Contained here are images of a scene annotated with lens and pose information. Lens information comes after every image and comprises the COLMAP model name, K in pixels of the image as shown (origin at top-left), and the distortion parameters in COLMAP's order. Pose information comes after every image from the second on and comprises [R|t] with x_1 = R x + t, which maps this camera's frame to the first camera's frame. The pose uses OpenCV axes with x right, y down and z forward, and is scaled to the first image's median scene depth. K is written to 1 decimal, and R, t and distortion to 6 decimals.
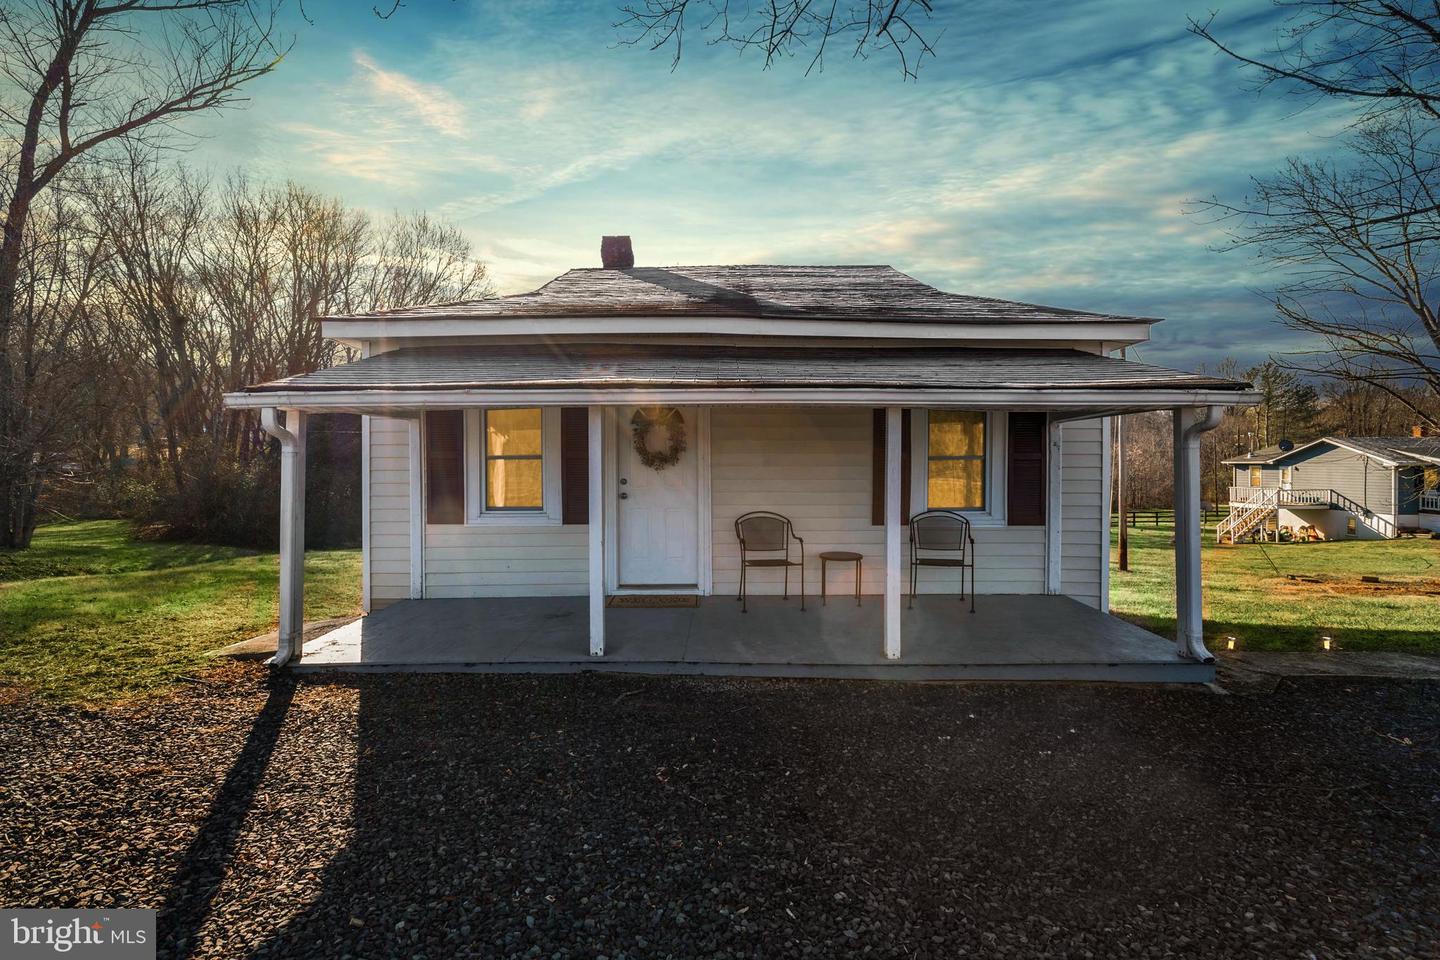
lens RADIAL K [[699.6, 0, 715.8], [0, 699.6, 453.6], [0, 0, 1]] dist [-0.018944, 0.017541]
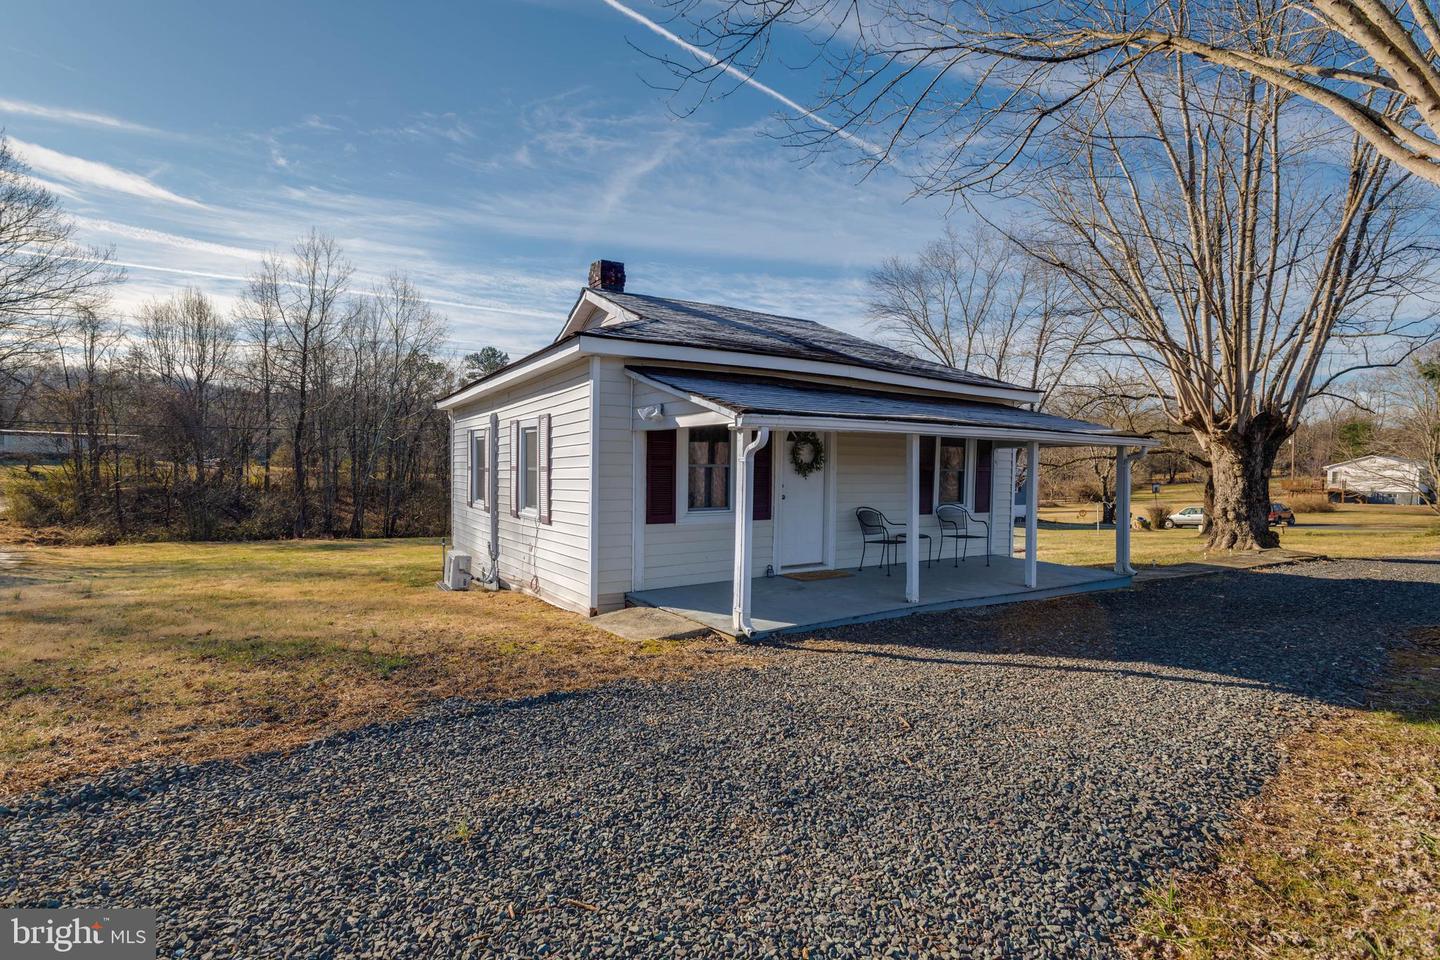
lens RADIAL K [[699.6, 0, 715.8], [0, 699.6, 453.6], [0, 0, 1]] dist [-0.018944, 0.017541]
pose [[0.845577, 0.022120, 0.533394, -0.930979], [-0.017442, 0.999753, -0.013809, 0.000651], [-0.533568, 0.002373, 0.845754, -0.025568]]
